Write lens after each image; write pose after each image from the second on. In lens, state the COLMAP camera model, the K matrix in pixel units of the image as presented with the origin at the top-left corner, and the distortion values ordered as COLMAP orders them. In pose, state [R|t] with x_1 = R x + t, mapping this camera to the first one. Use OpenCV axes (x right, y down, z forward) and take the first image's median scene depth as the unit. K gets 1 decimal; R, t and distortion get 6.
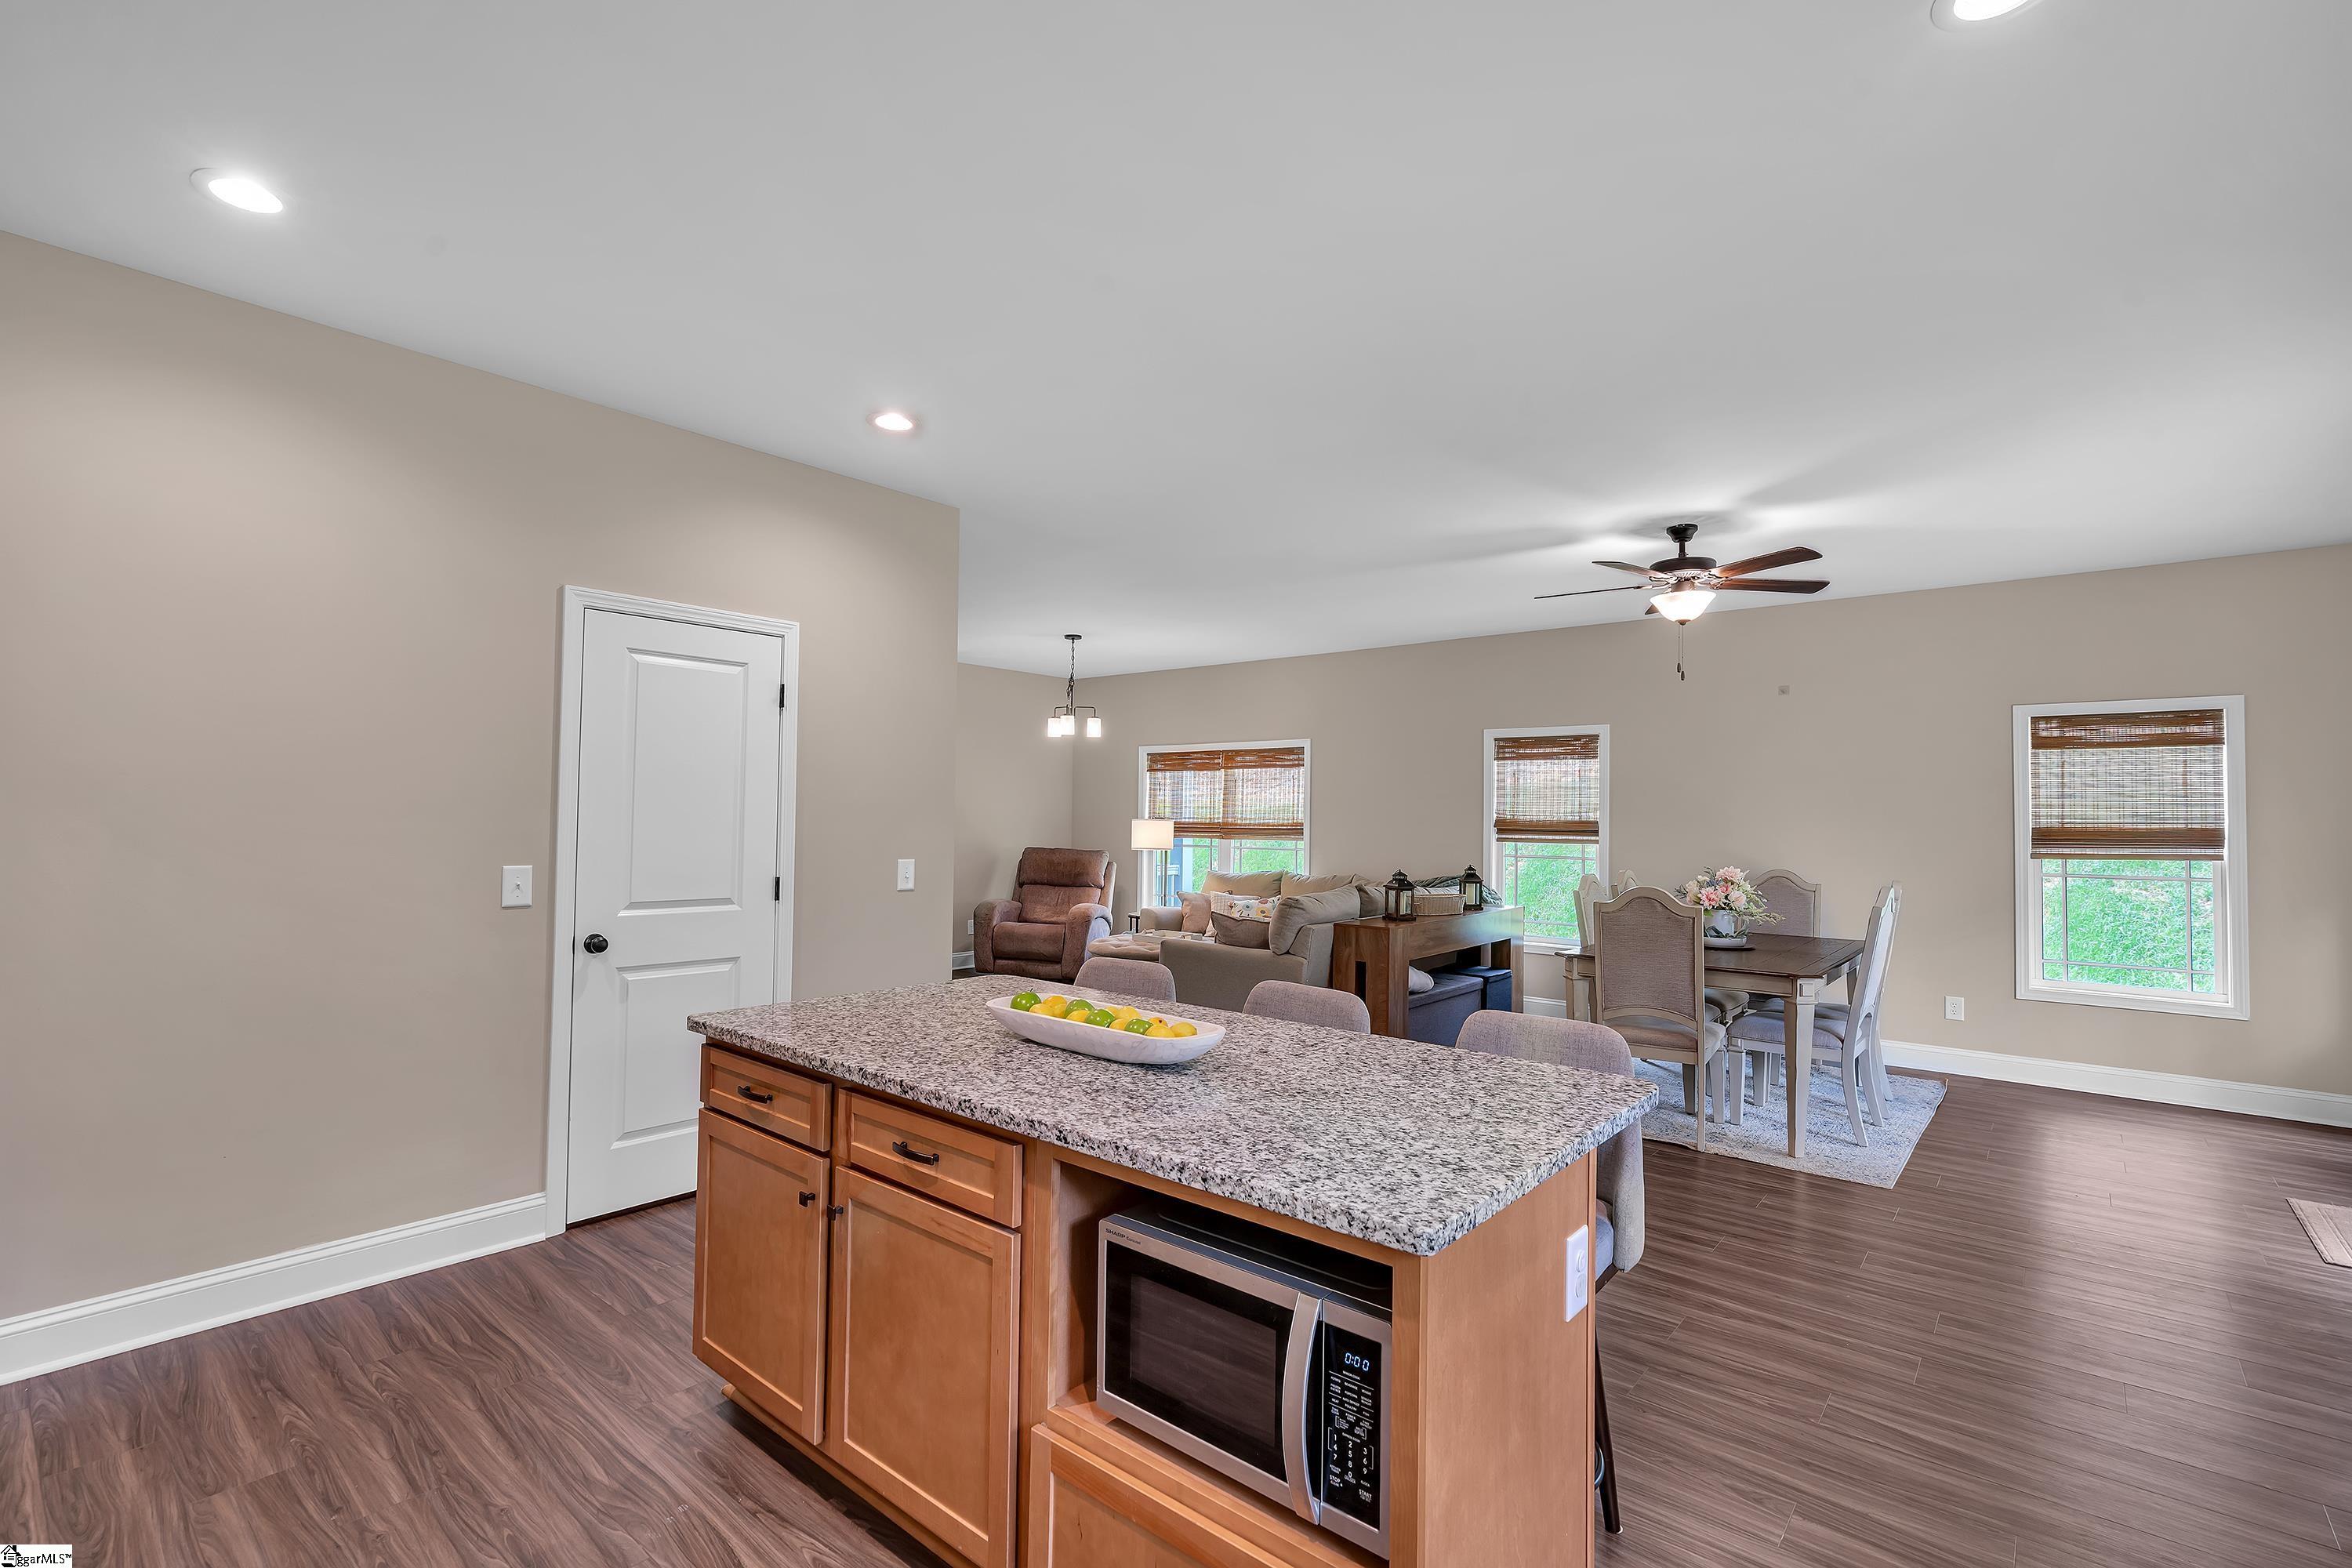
lens RADIAL K [[1055.9, 0, 1163.5], [0, 1055.9, 793.6], [0, 0, 1]] dist [-0.002639, 0.001523]
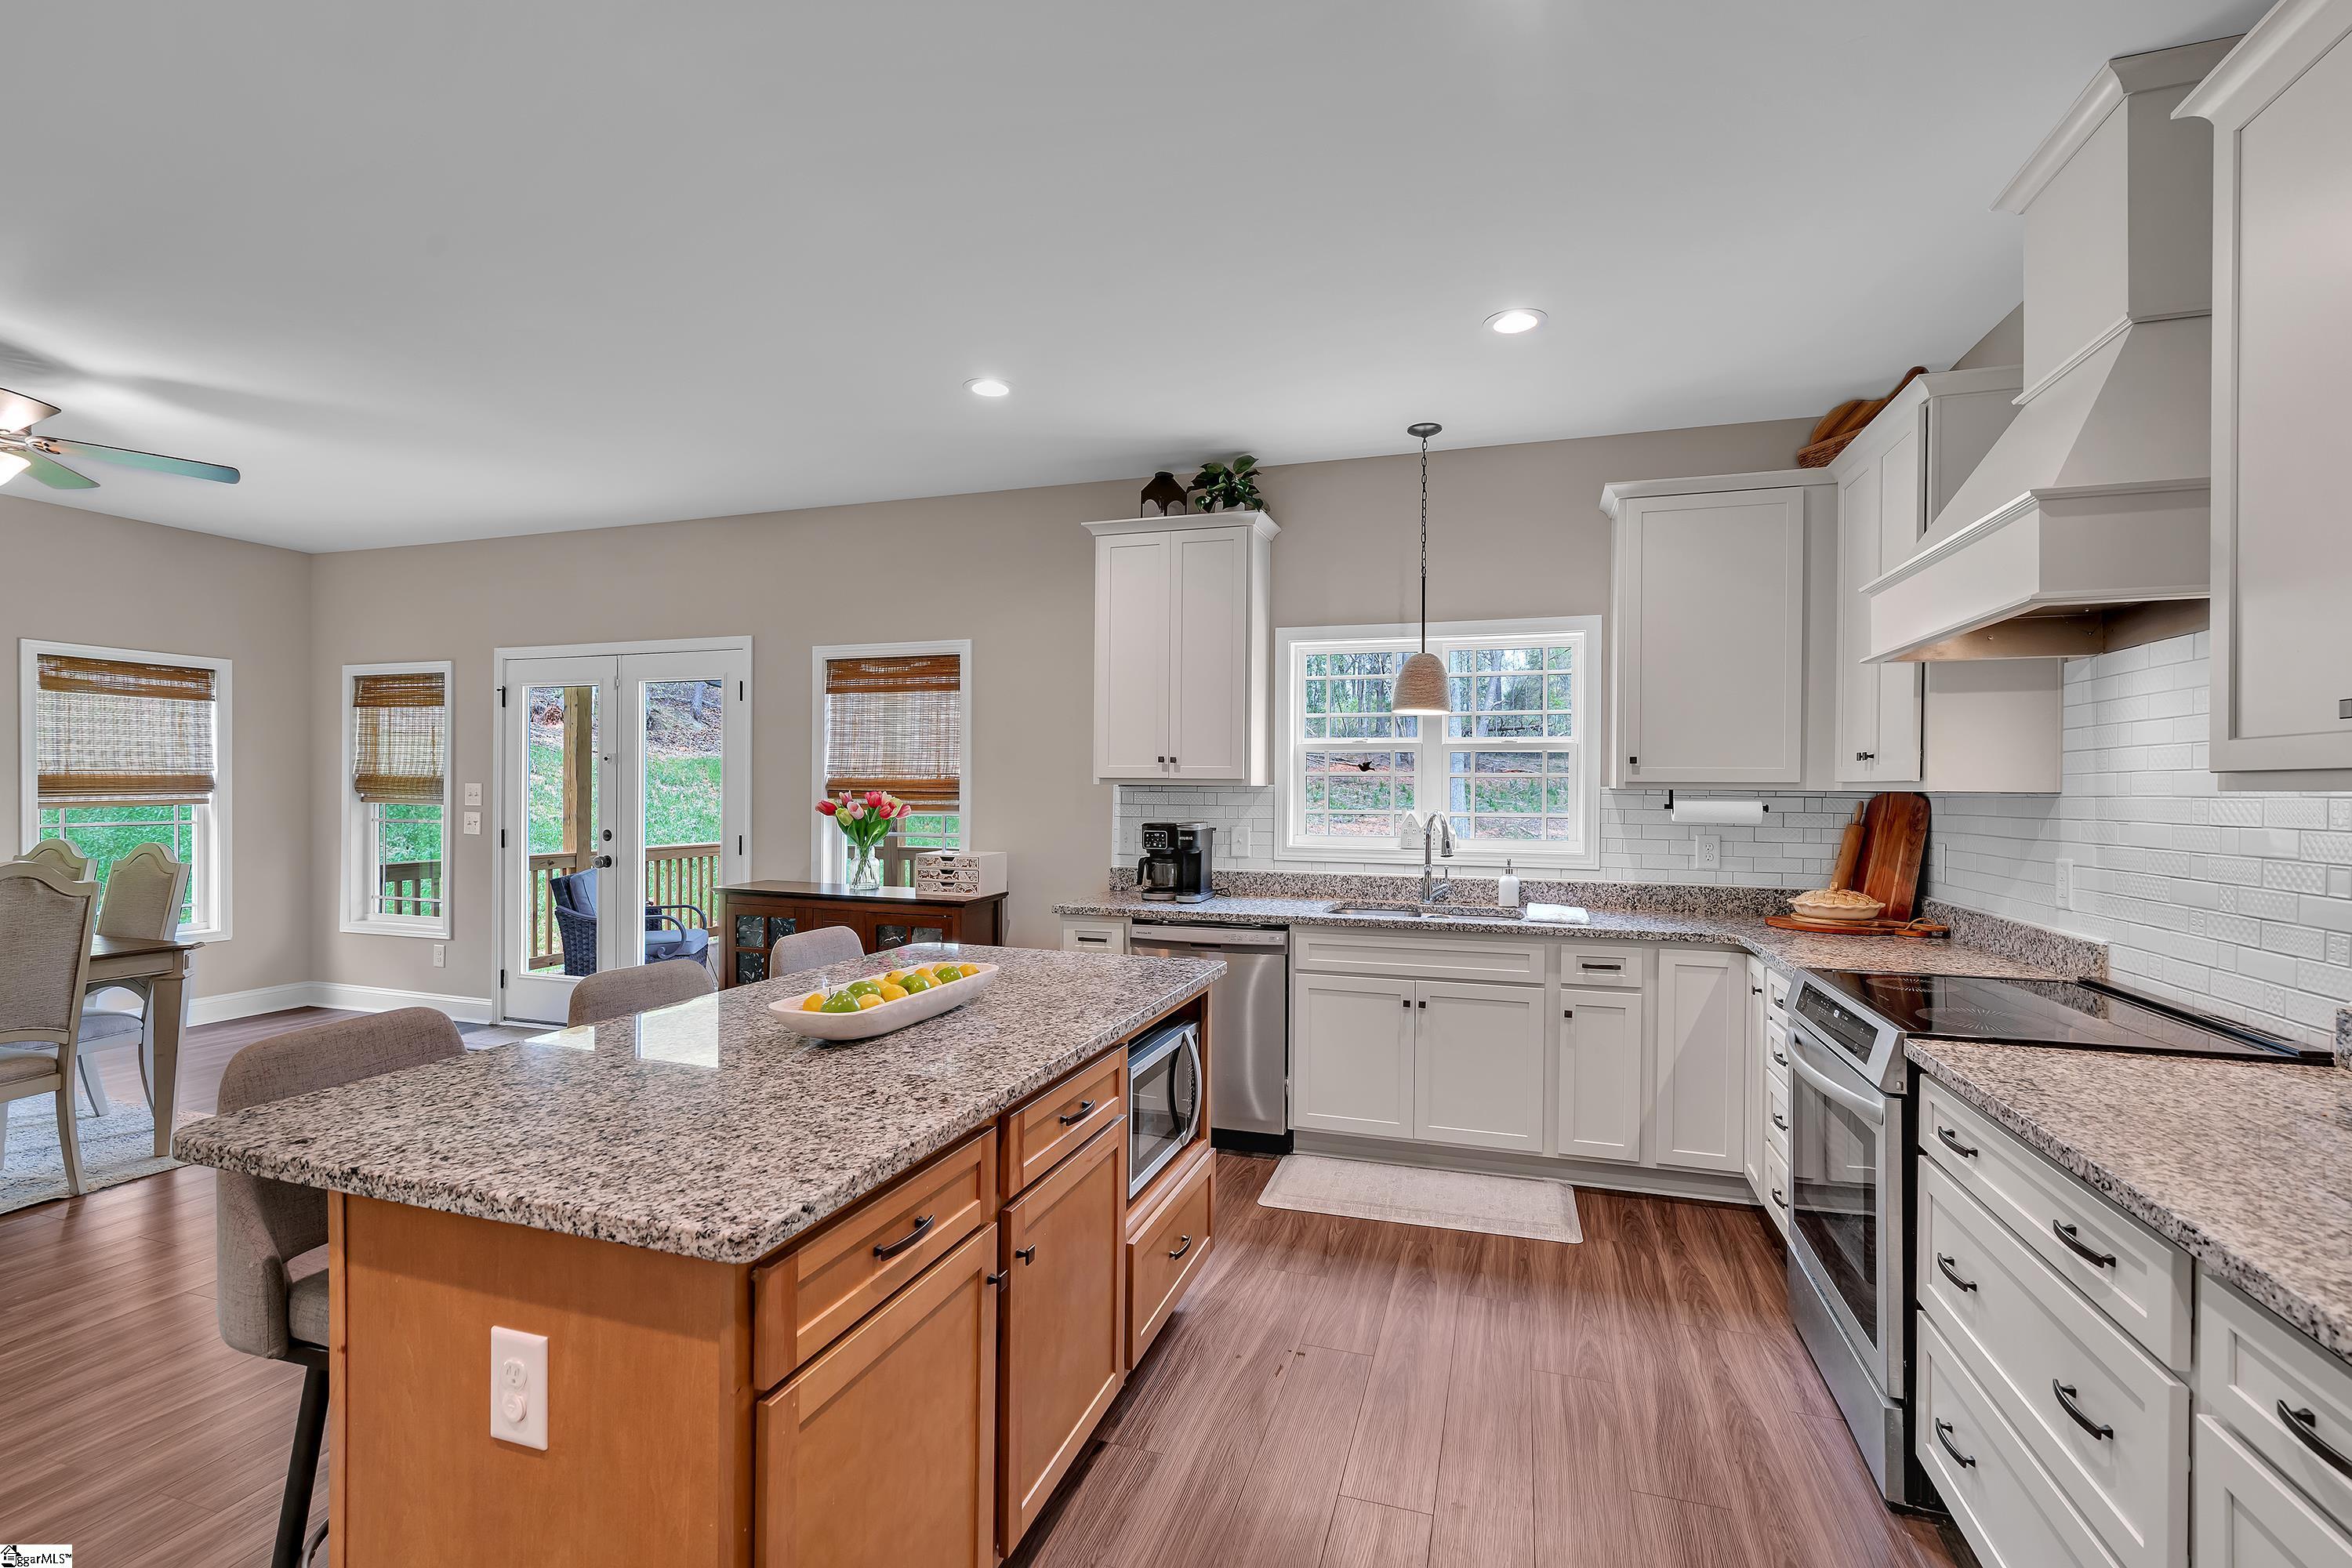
lens RADIAL K [[1055.9, 0, 1158.2], [0, 1055.9, 781.0], [0, 0, 1]] dist [-0.002639, 0.001523]
pose [[-0.380700, -0.010099, 0.924643, -0.416082], [-0.031014, 0.999517, -0.001853, 0.009353], [-0.924178, -0.029383, -0.380829, 0.481422]]
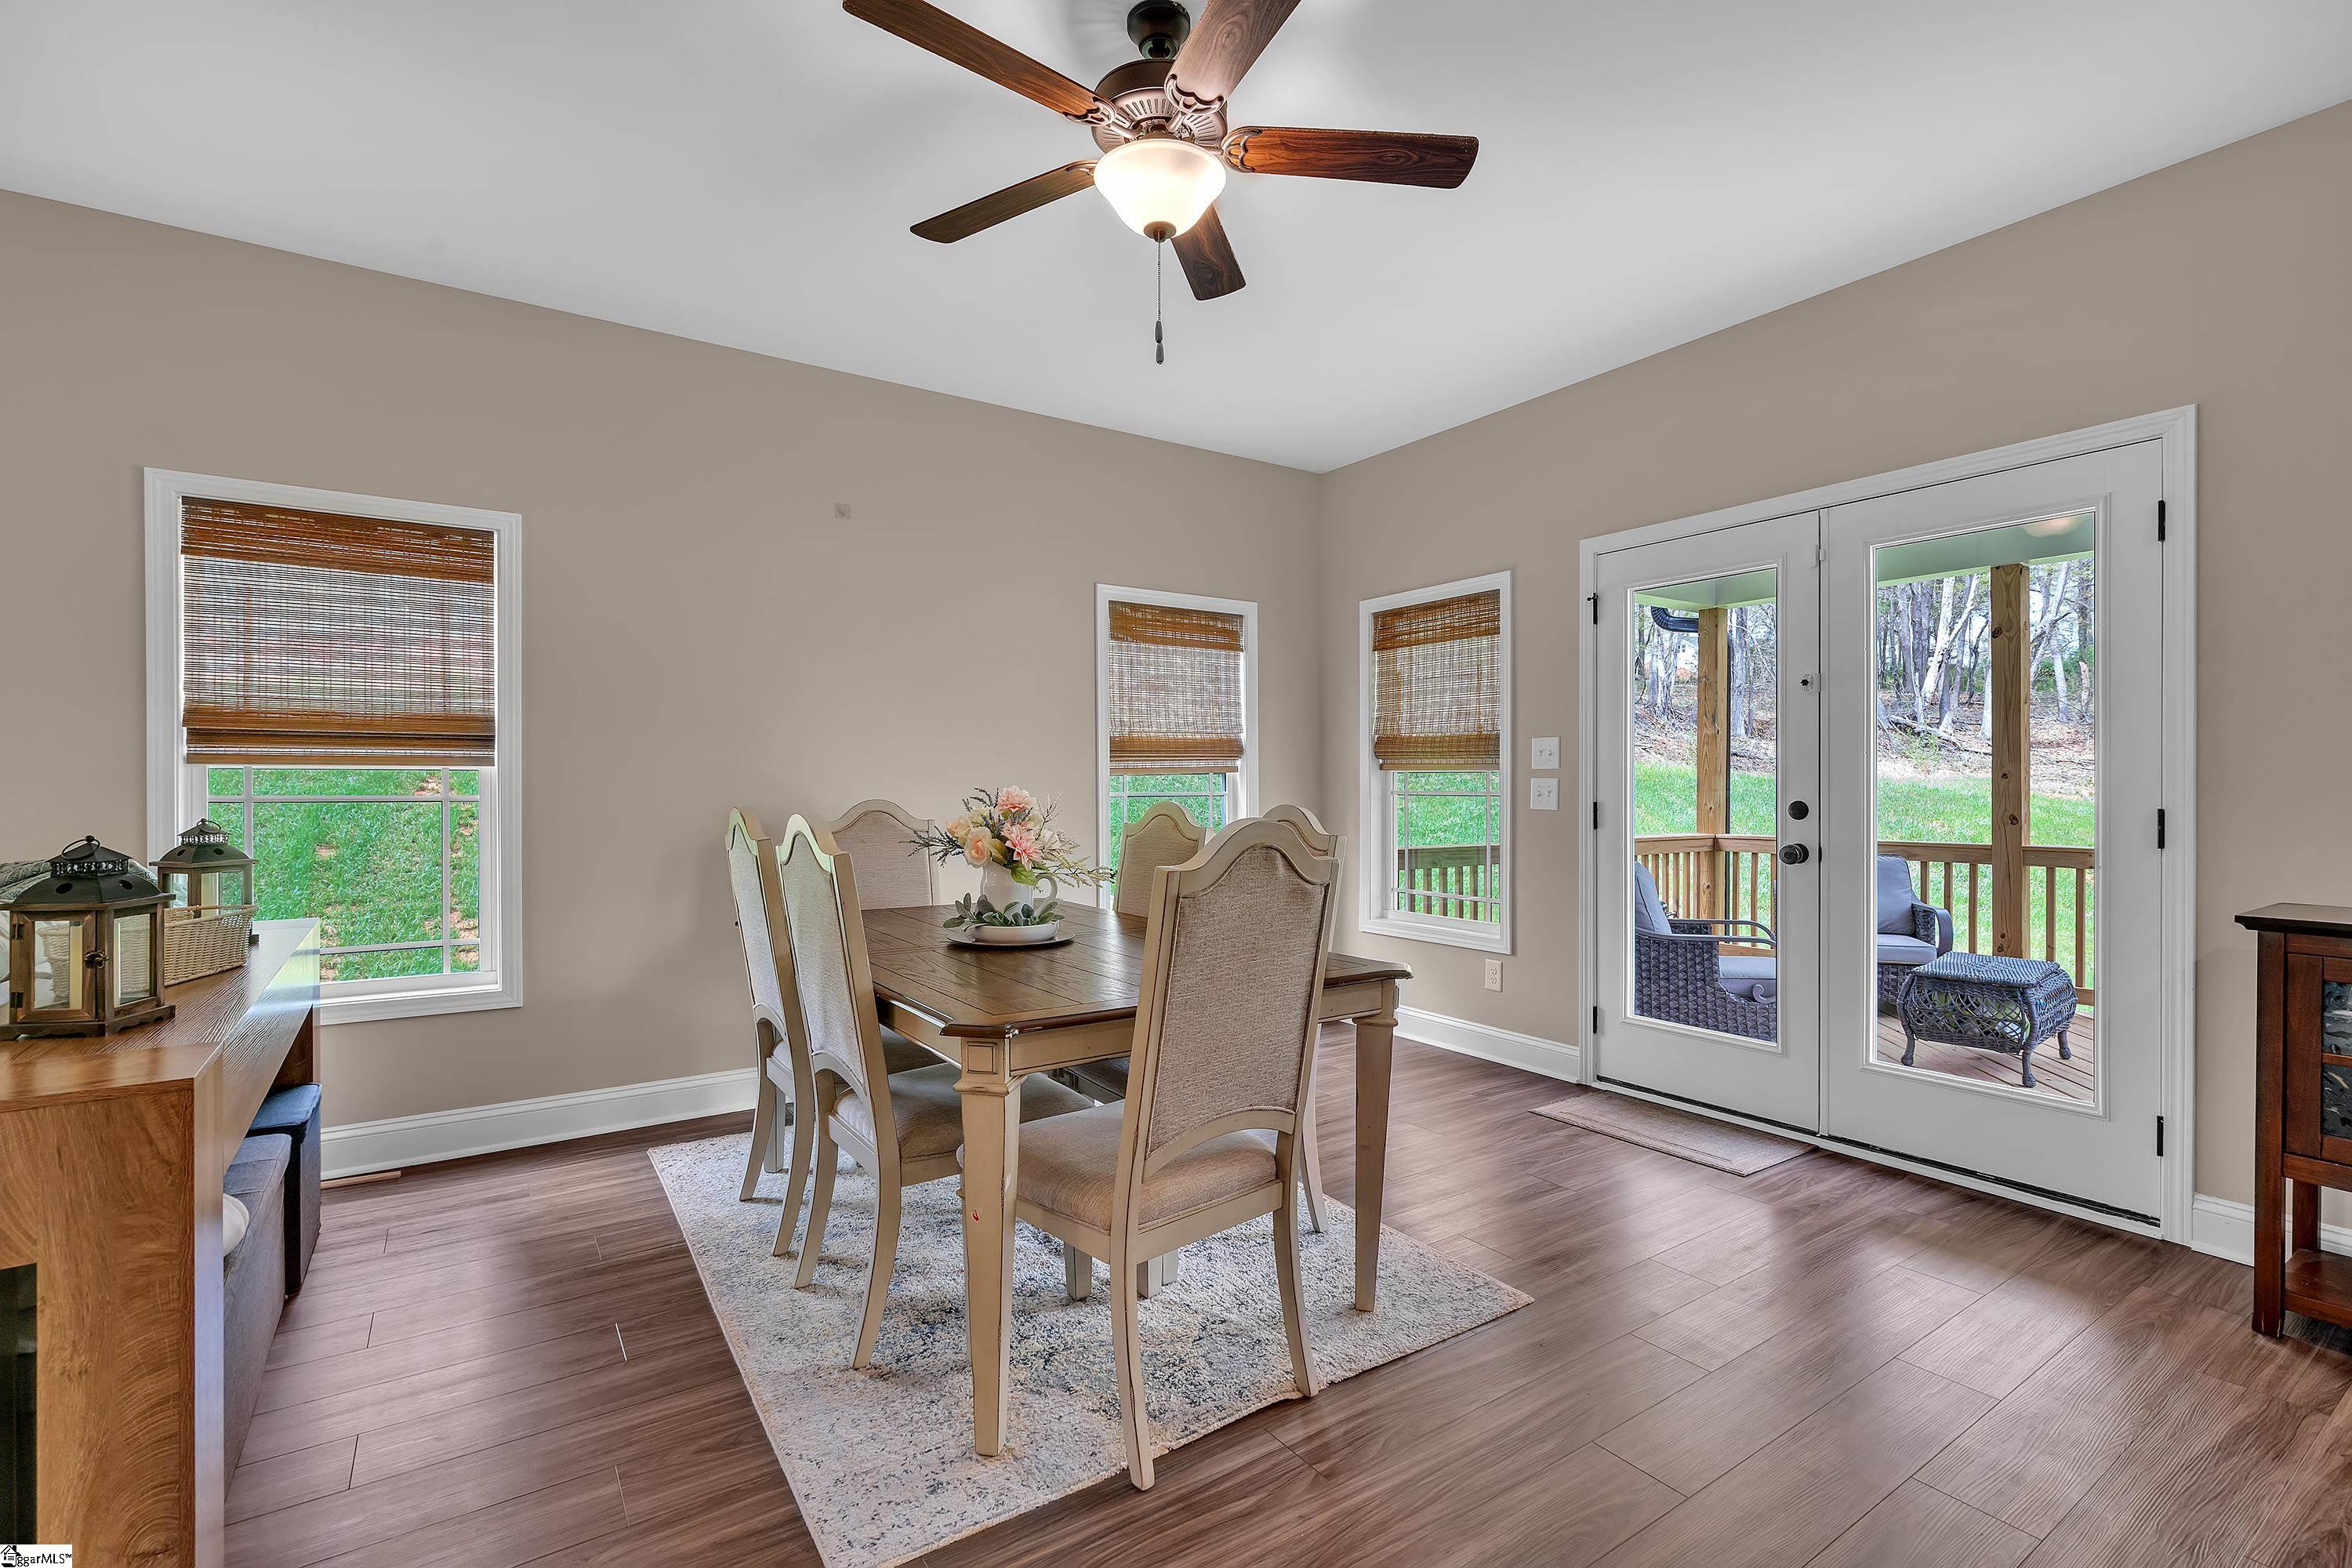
lens RADIAL K [[1055.9, 0, 1171.6], [0, 1055.9, 791.7], [0, 0, 1]] dist [-0.002639, 0.001523]
pose [[0.263942, -0.018595, 0.964359, 0.050371], [-0.017251, 0.999563, 0.023995, 0.058053], [-0.964384, -0.022969, 0.263506, 0.785712]]
